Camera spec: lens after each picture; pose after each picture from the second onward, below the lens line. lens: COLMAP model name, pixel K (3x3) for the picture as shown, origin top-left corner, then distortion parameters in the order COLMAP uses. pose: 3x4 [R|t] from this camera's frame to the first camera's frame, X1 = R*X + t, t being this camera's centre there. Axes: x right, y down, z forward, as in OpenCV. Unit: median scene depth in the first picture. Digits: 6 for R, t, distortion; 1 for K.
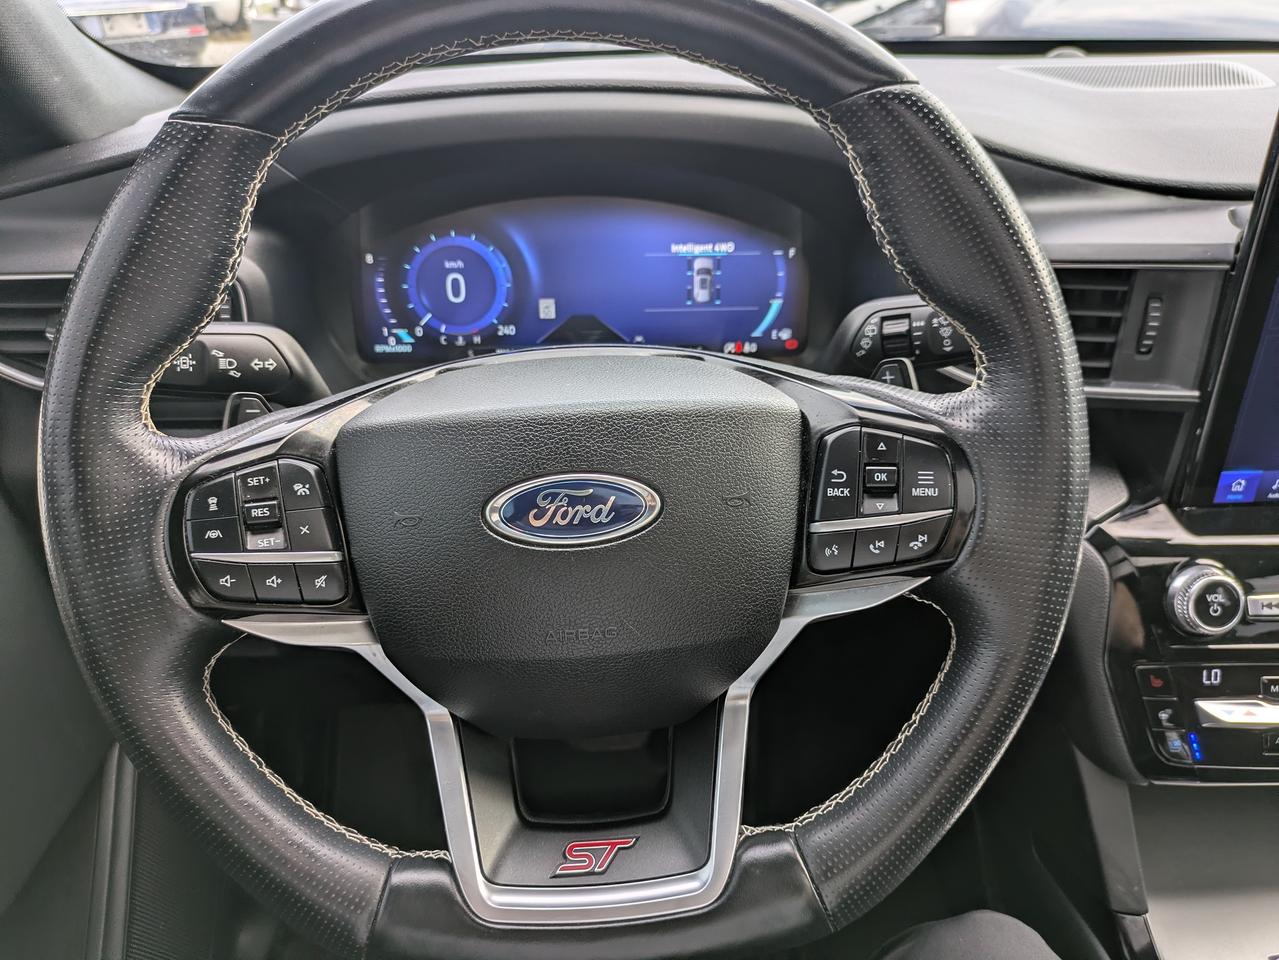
lens RADIAL K [[944.8, 0, 627.3], [0, 944.8, 478.2], [0, 0, 1]] dist [0.027861, -0.012753]
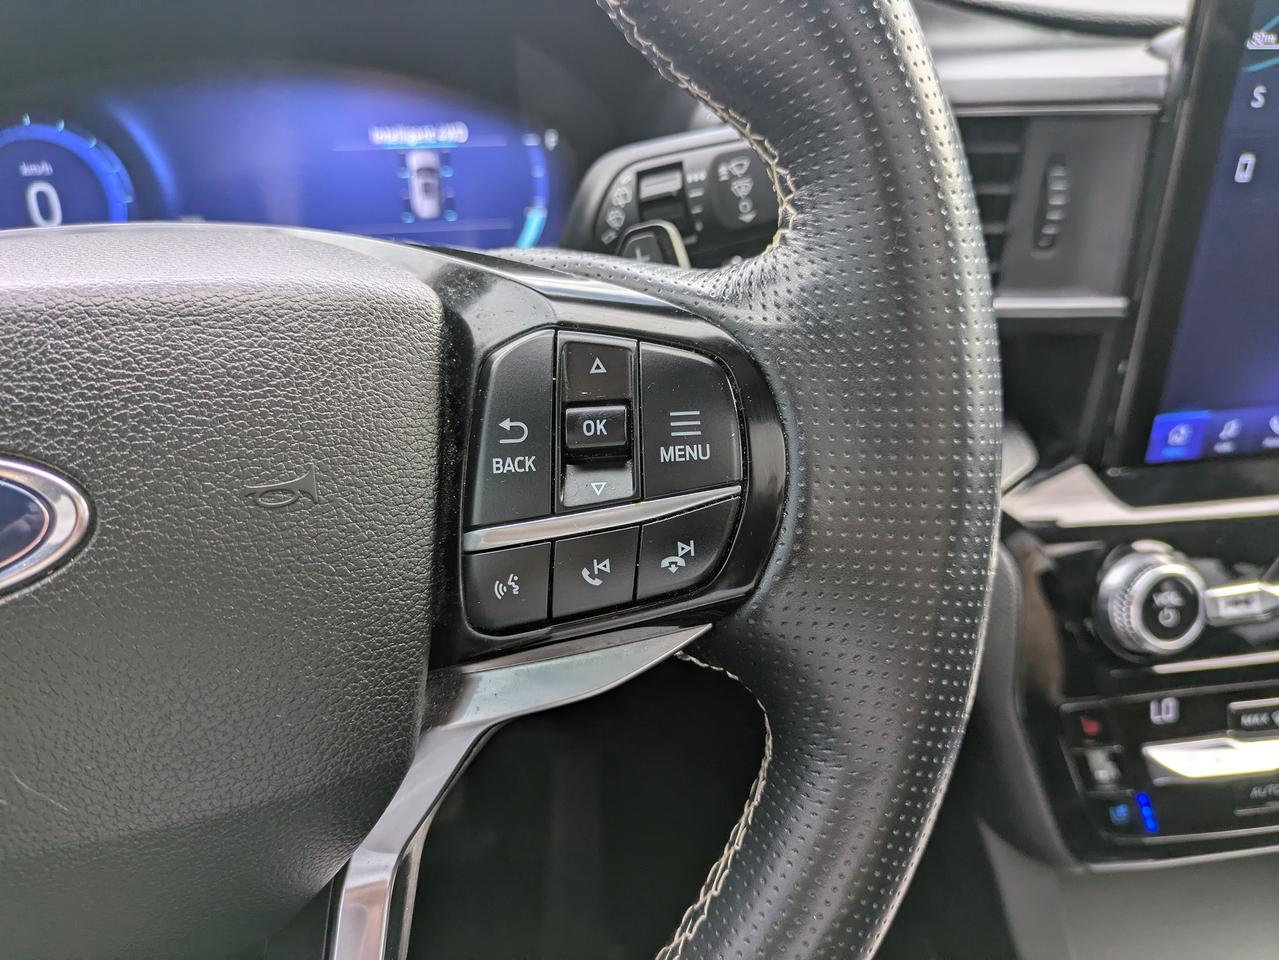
lens RADIAL K [[944.8, 0, 619.6], [0, 944.8, 489.9], [0, 0, 1]] dist [0.027861, -0.012753]
pose [[0.992059, -0.061361, 0.109794, 0.222832], [0.061061, 0.998115, 0.006099, 0.027924], [-0.109961, 0.000653, 0.993936, 0.513743]]
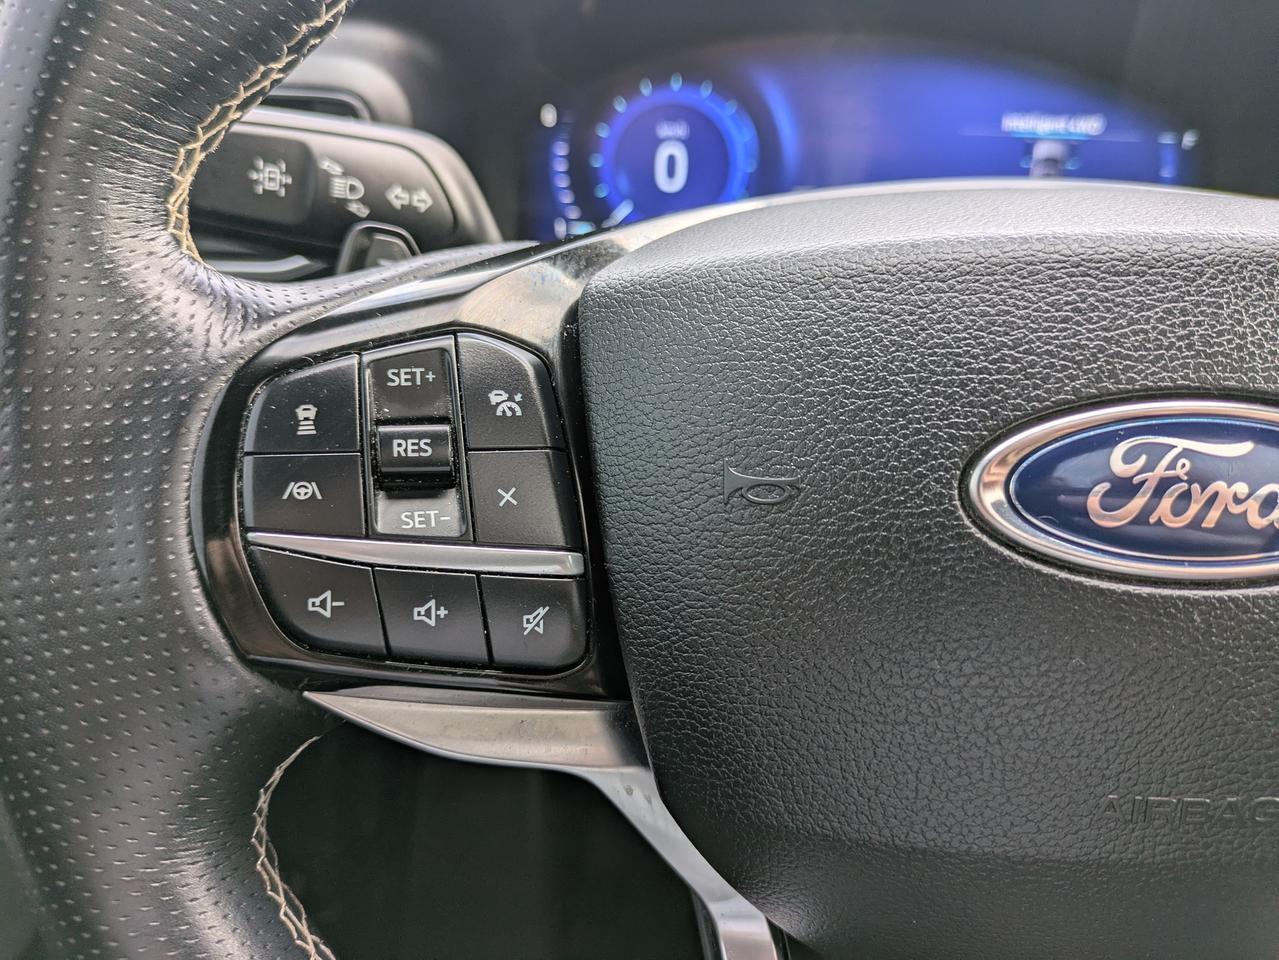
lens RADIAL K [[944.8, 0, 624.8], [0, 944.8, 464.1], [0, 0, 1]] dist [0.027861, -0.012753]
pose [[0.994924, 0.066853, -0.075218, -0.250802], [-0.069032, 0.997256, -0.026751, 0.046492], [0.073223, 0.031807, 0.996808, 0.563574]]
